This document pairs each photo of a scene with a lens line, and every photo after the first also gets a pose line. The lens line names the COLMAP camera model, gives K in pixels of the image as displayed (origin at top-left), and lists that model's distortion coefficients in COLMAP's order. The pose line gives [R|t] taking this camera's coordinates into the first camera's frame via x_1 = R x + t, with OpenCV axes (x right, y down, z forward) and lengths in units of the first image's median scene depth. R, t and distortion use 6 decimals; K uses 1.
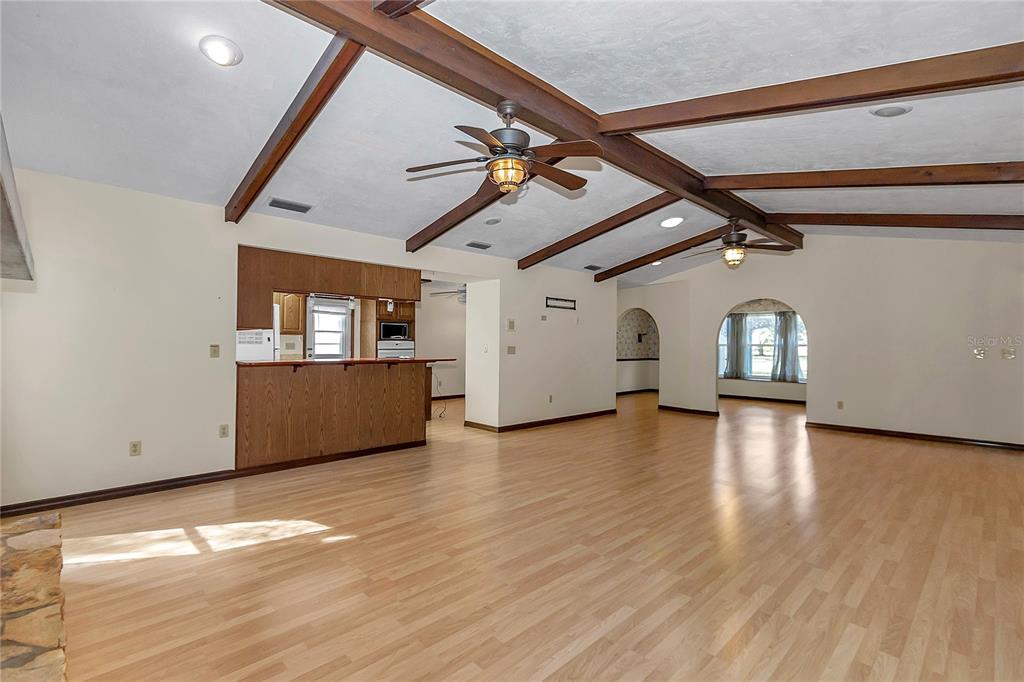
lens RADIAL K [[468.8, 0, 507.8], [0, 468.8, 343.4], [0, 0, 1]] dist [0.009462, -0.001214]
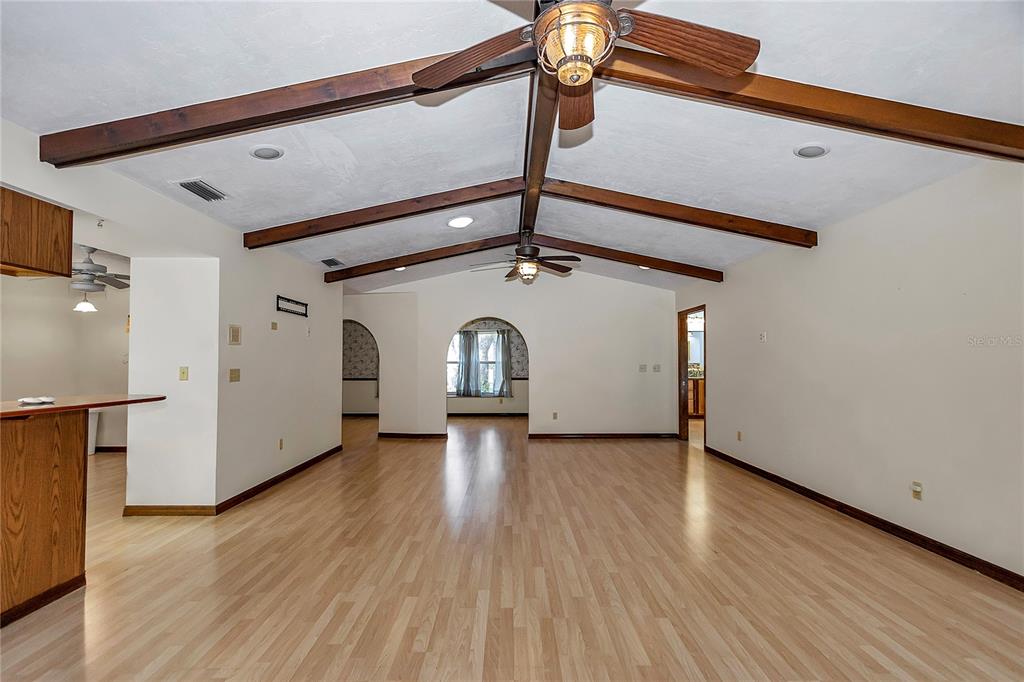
lens RADIAL K [[468.8, 0, 503.1], [0, 468.8, 355.0], [0, 0, 1]] dist [0.009462, -0.001214]
pose [[0.698004, 0.001910, 0.716091, -0.166279], [0.005366, 0.999954, -0.007899, -0.005108], [-0.716074, 0.009356, 0.697962, 0.272889]]
